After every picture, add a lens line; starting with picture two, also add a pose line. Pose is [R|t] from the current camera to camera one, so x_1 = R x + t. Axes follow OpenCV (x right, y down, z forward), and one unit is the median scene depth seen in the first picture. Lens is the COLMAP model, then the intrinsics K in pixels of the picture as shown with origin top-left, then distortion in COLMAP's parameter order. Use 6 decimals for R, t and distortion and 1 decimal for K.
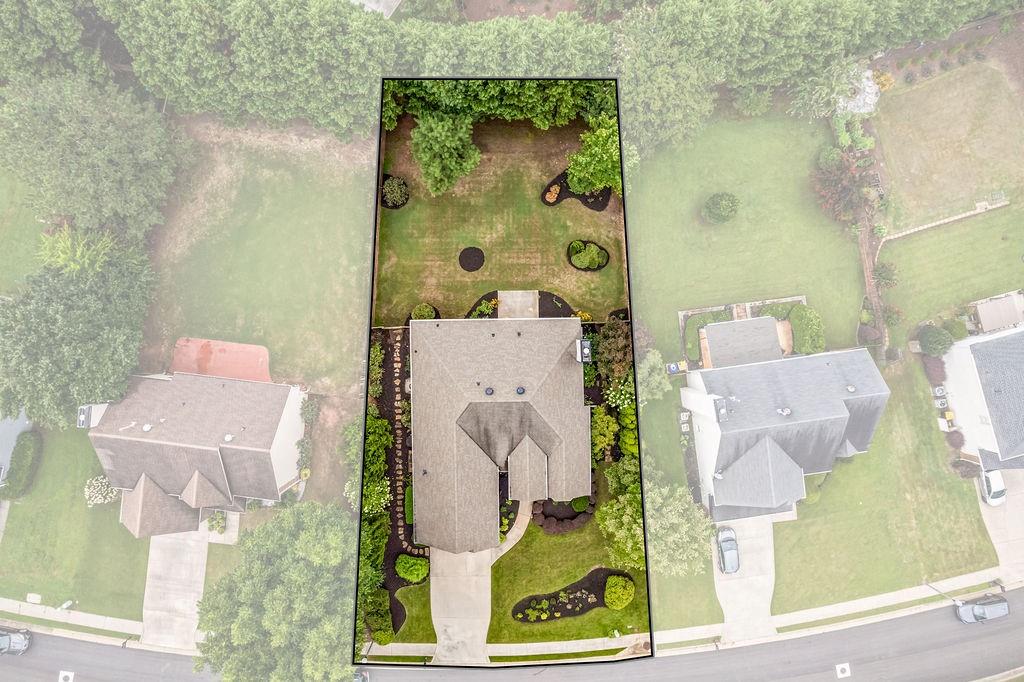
lens RADIAL K [[655.1, 0, 510.6], [0, 655.1, 338.4], [0, 0, 1]] dist [-0.073027, 0.053525]
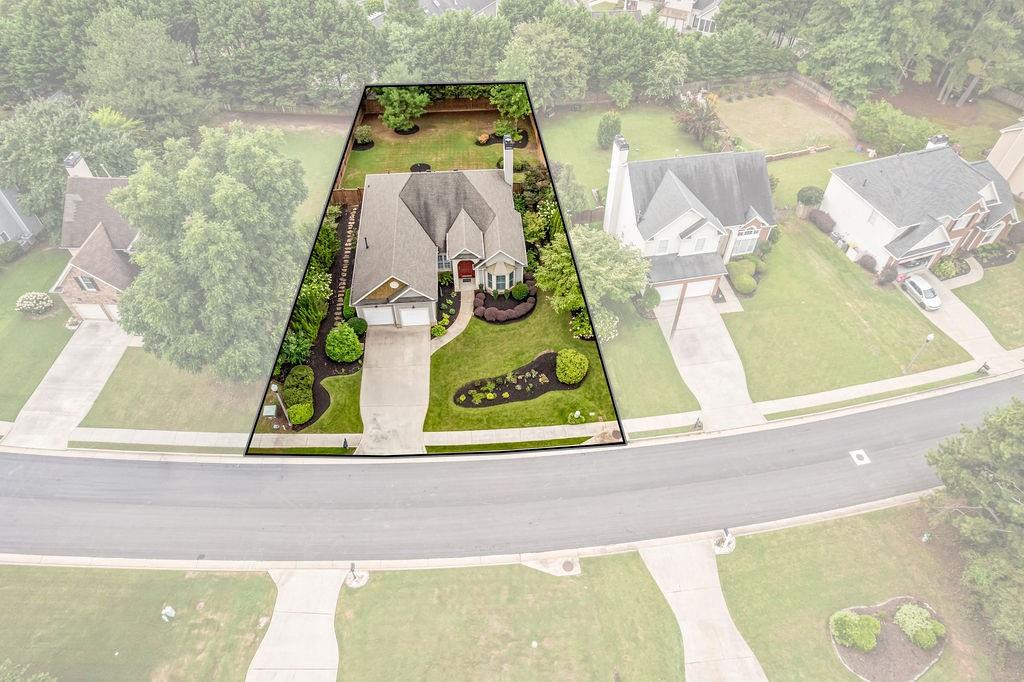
lens RADIAL K [[655.1, 0, 510.6], [0, 655.1, 338.4], [0, 0, 1]] dist [-0.073027, 0.053525]
pose [[0.998107, -0.040780, 0.046036, 0.042094], [0.061183, 0.734417, -0.675935, 0.974068], [-0.006245, 0.677472, 0.735522, 0.304704]]
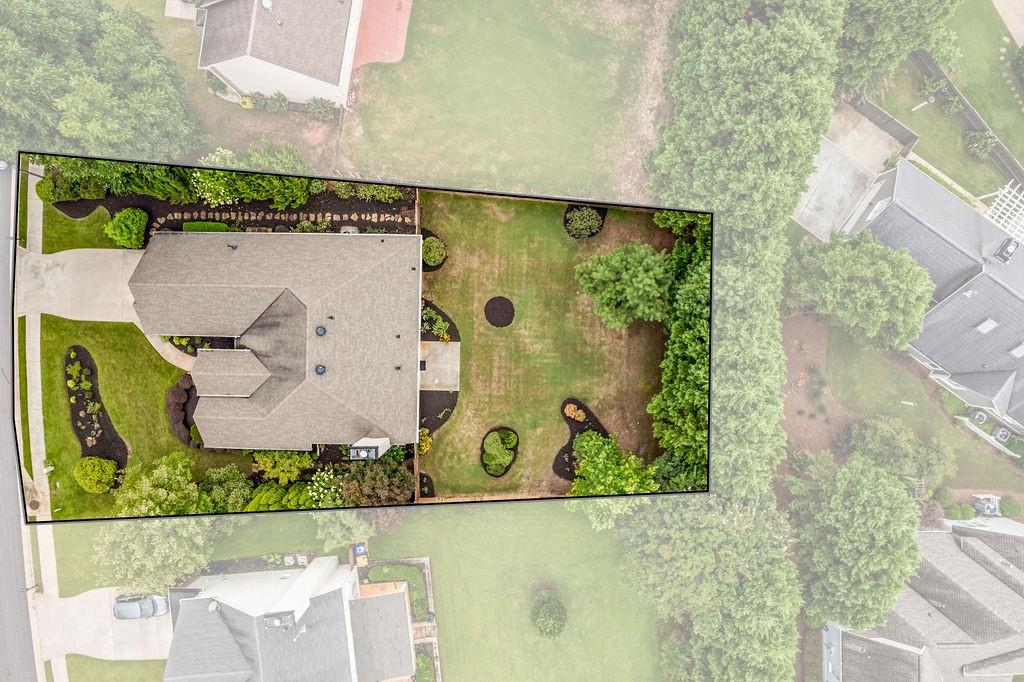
lens RADIAL K [[655.1, 0, 510.6], [0, 655.1, 338.4], [0, 0, 1]] dist [-0.073027, 0.053525]
pose [[-0.034840, 0.999328, 0.011419, -0.036297], [-0.999380, -0.034778, -0.005531, -0.132570], [-0.005131, -0.011604, 0.999920, 0.172169]]
